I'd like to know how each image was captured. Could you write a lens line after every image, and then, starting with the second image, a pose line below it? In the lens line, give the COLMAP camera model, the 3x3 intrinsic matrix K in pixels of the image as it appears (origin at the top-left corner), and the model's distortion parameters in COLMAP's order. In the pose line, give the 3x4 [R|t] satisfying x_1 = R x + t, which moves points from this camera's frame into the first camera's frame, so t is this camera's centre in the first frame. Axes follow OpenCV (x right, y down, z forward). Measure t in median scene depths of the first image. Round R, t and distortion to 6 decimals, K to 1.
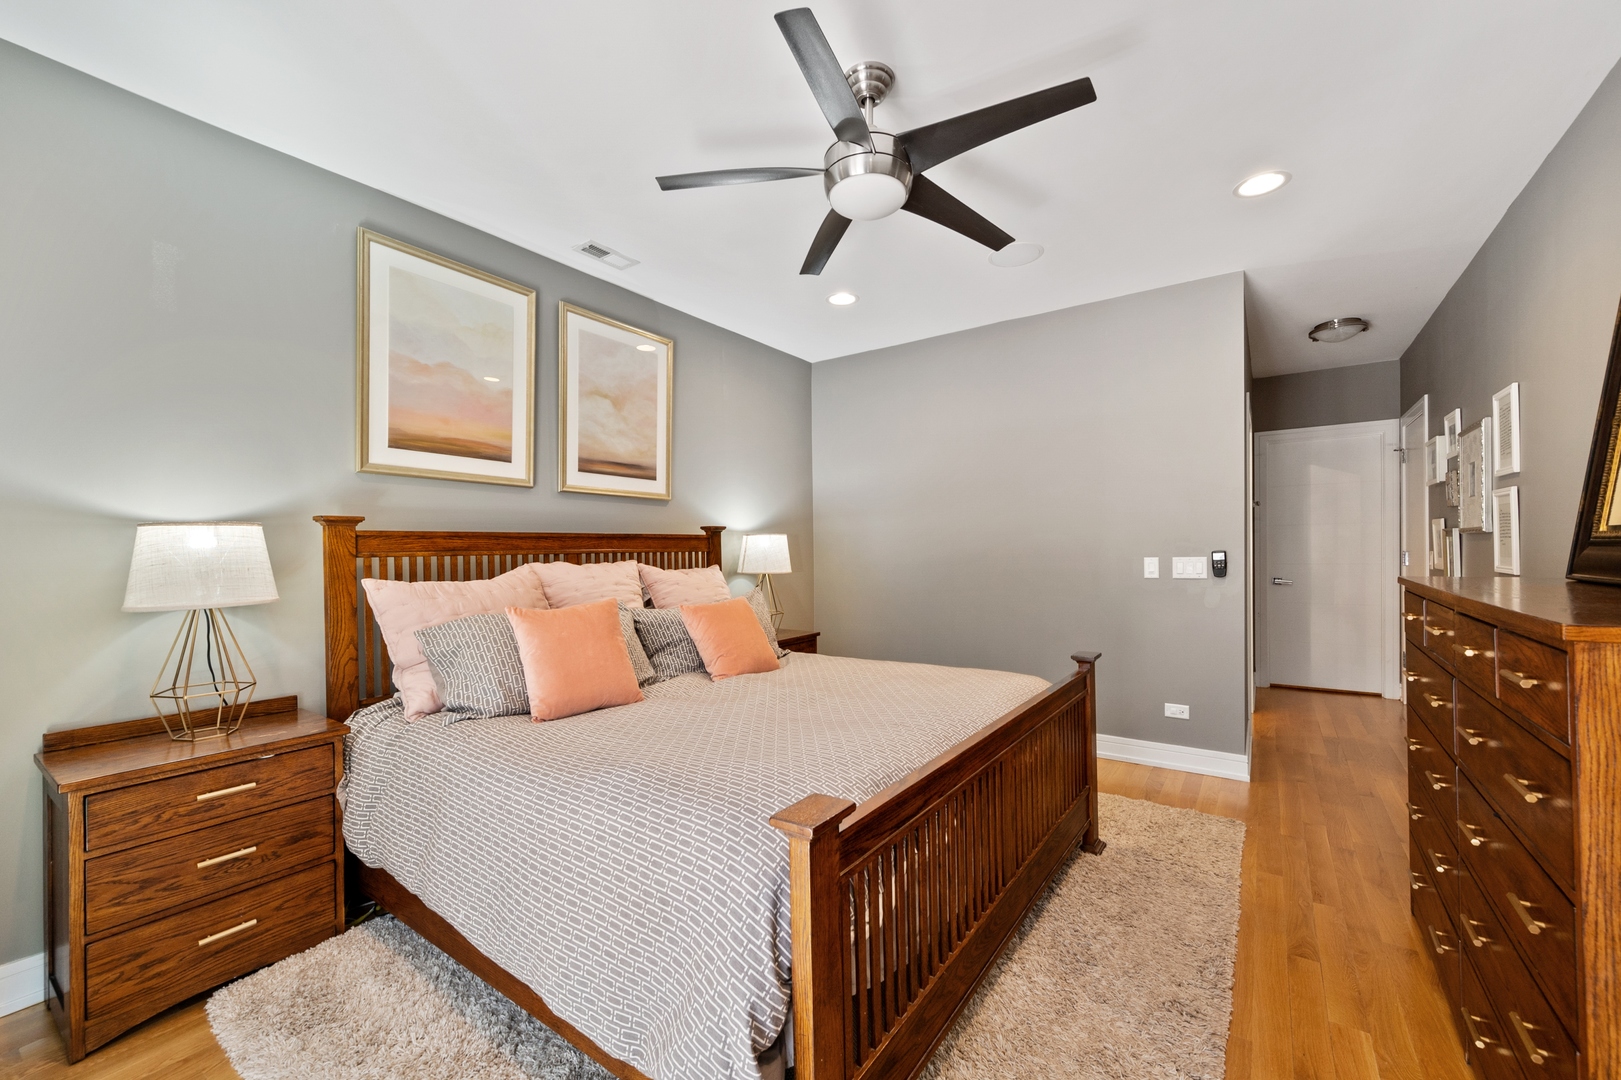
lens RADIAL K [[647.8, 0, 811.4], [0, 647.8, 548.5], [0, 0, 1]] dist [0.003603, 0.000074]
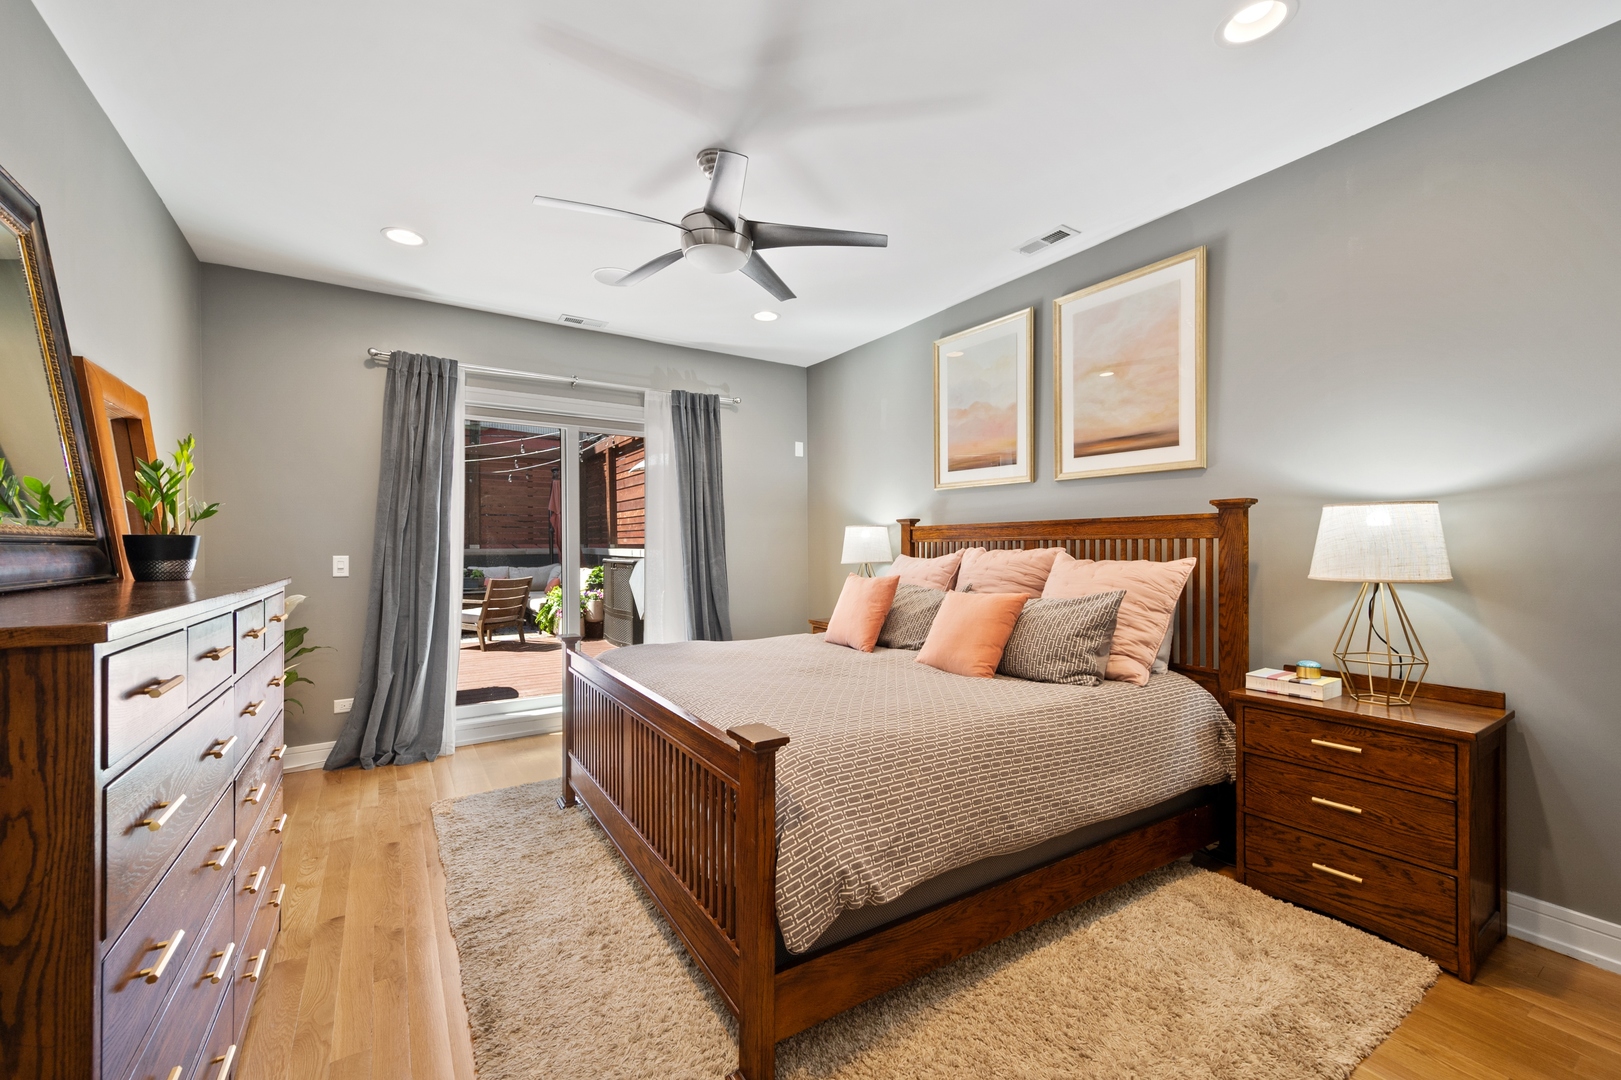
lens RADIAL K [[647.8, 0, 810.3], [0, 647.8, 541.6], [0, 0, 1]] dist [0.003603, 0.000074]
pose [[-0.373630, 0.019036, -0.927382, 0.721775], [0.020898, 0.999708, 0.012101, -0.010112], [0.927342, -0.014859, -0.373919, 0.987753]]
